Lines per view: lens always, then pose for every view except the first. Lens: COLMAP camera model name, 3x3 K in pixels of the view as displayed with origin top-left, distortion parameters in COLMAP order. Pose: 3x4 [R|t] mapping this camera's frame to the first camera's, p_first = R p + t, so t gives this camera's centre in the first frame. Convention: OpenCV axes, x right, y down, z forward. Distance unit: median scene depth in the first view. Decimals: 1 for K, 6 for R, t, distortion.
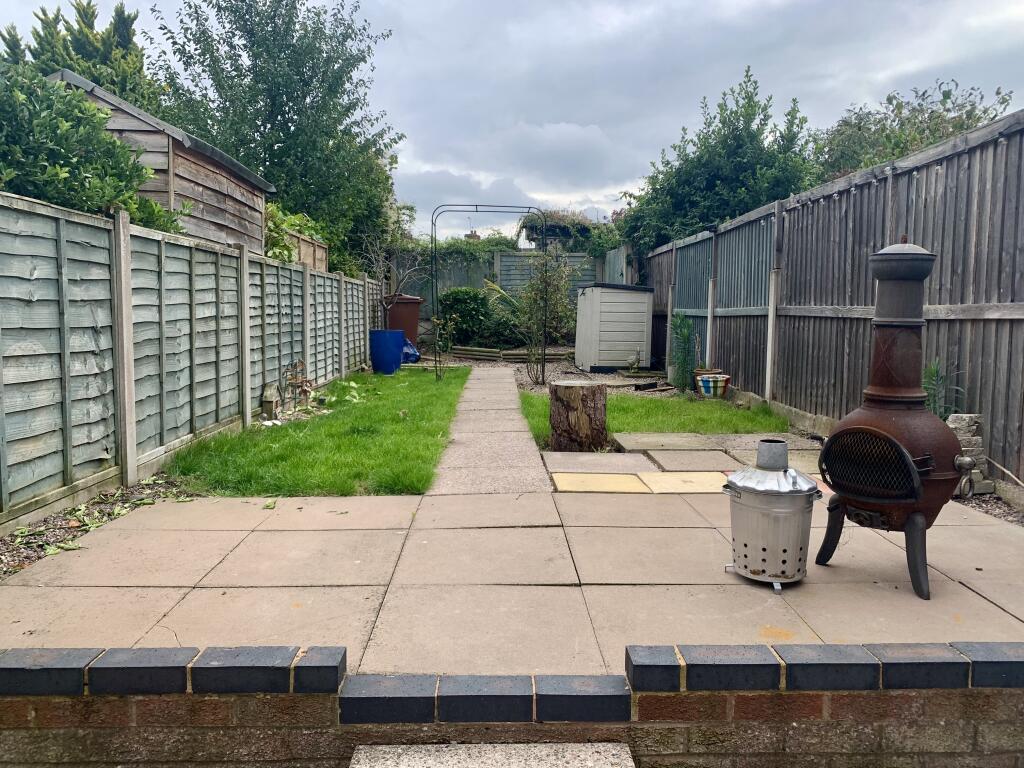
lens RADIAL K [[790.5, 0, 512.0], [0, 790.5, 384.0], [0, 0, 1]] dist [0.055281, -0.001772]
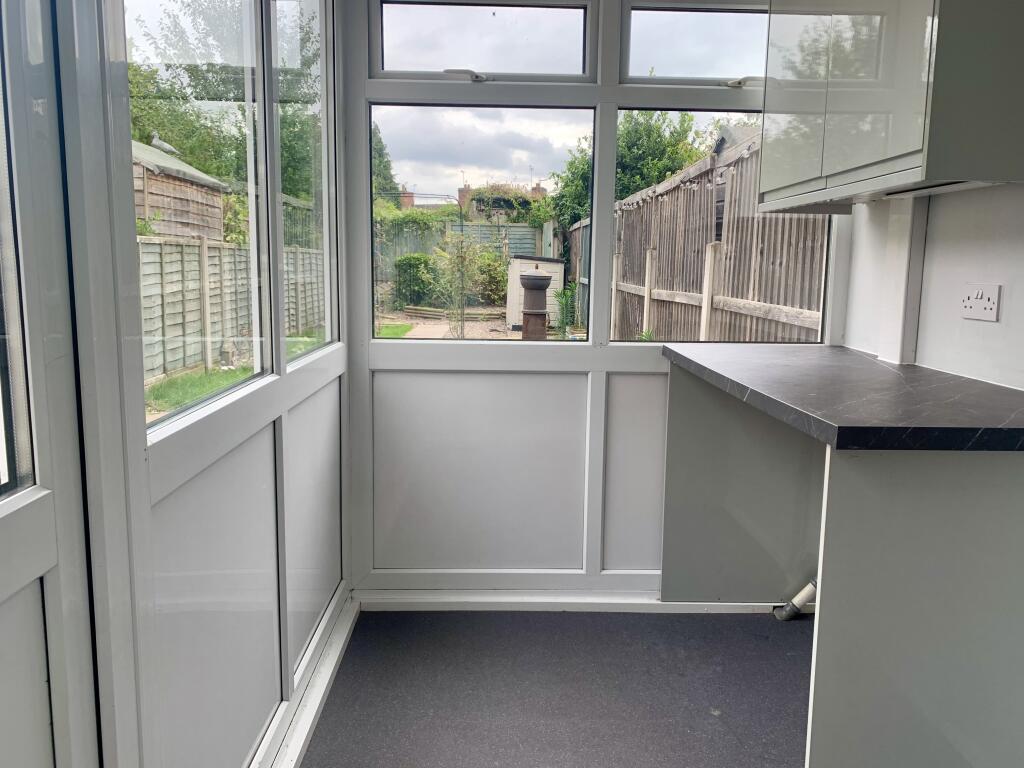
lens RADIAL K [[790.5, 0, 512.0], [0, 790.5, 384.0], [0, 0, 1]] dist [0.055281, -0.001772]
pose [[0.999957, 0.009022, -0.001990, 0.174961], [-0.008886, 0.998151, 0.060127, -0.008851], [0.002528, -0.060106, 0.998189, -0.335862]]
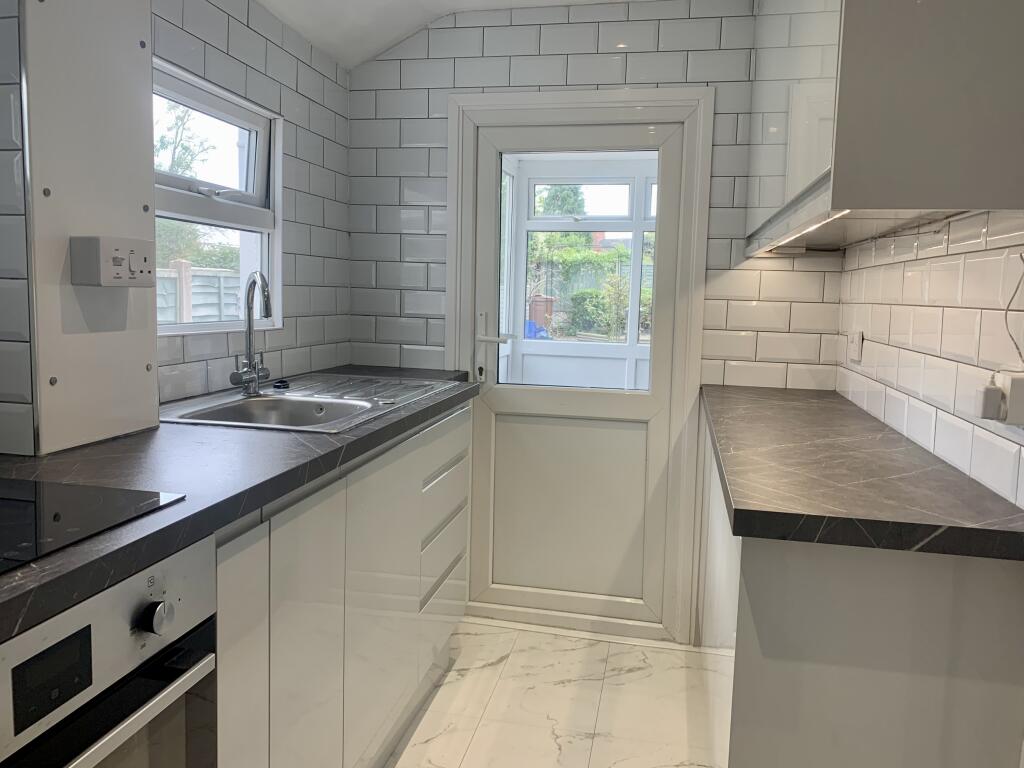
lens RADIAL K [[790.5, 0, 512.0], [0, 790.5, 384.0], [0, 0, 1]] dist [0.055281, -0.001772]
pose [[0.970387, 0.044804, -0.237365, 0.307651], [-0.039212, 0.998832, 0.028232, 0.019708], [0.238353, -0.018088, 0.971010, -0.810090]]
